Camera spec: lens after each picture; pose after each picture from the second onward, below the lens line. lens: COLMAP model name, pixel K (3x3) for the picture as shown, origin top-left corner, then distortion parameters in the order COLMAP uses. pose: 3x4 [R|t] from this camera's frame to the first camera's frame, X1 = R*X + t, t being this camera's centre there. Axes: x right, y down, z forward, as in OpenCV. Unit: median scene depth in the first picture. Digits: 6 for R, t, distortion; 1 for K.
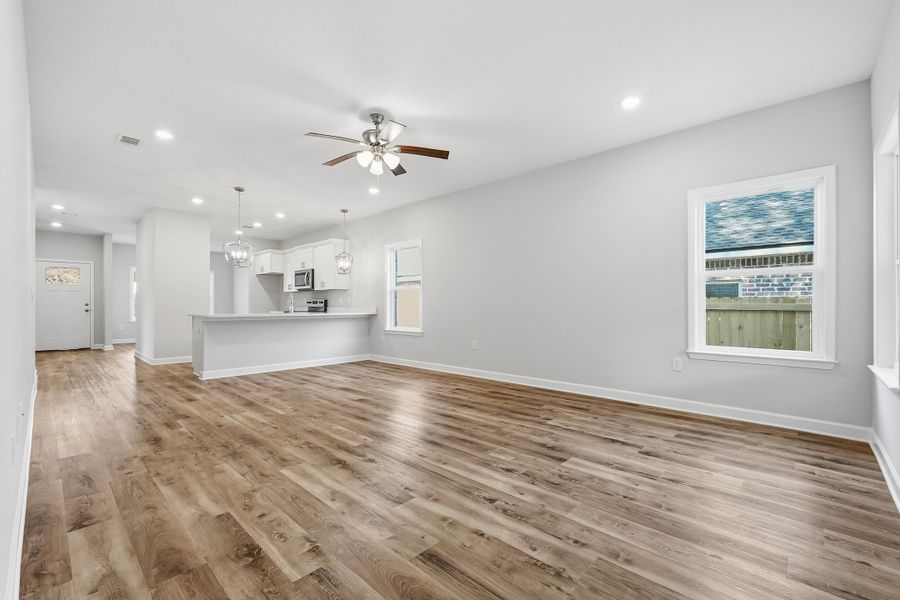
lens RADIAL K [[380.7, 0, 456.8], [0, 380.7, 307.7], [0, 0, 1]] dist [-0.004214, 0.003453]
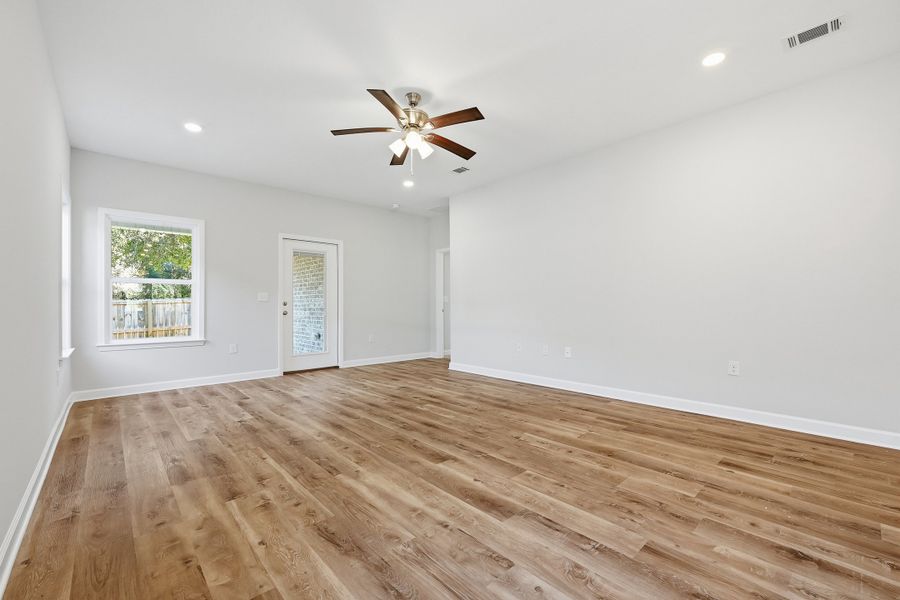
lens RADIAL K [[380.7, 0, 455.2], [0, 380.7, 297.5], [0, 0, 1]] dist [-0.004214, 0.003453]
pose [[-0.996286, 0.005948, 0.085899, -0.462336], [0.004236, 0.999789, -0.020098, -0.003747], [-0.086001, -0.019660, -0.996101, 2.271305]]
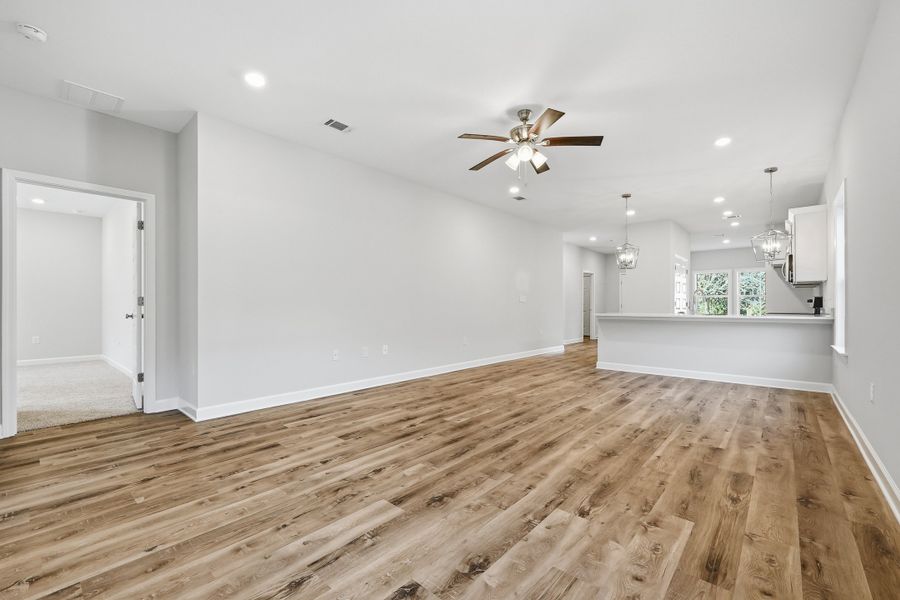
lens RADIAL K [[380.7, 0, 453.8], [0, 380.7, 304.1], [0, 0, 1]] dist [-0.004214, 0.003453]
pose [[0.025799, -0.008472, -0.999631, 0.915033], [-0.002064, 0.999962, -0.008528, 0.000407], [0.999665, 0.002284, 0.025780, 0.942944]]
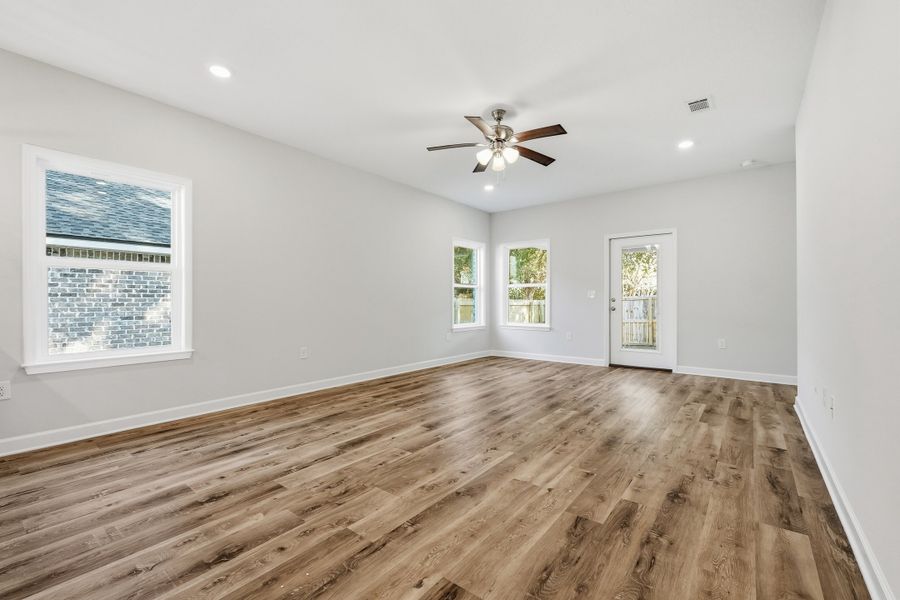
lens RADIAL K [[380.7, 0, 450.3], [0, 380.7, 302.7], [0, 0, 1]] dist [-0.004214, 0.003453]
pose [[-0.070987, -0.001380, 0.997476, -1.426929], [0.004394, 0.999989, 0.001696, -0.006400], [-0.997468, 0.004503, -0.070980, 1.430288]]
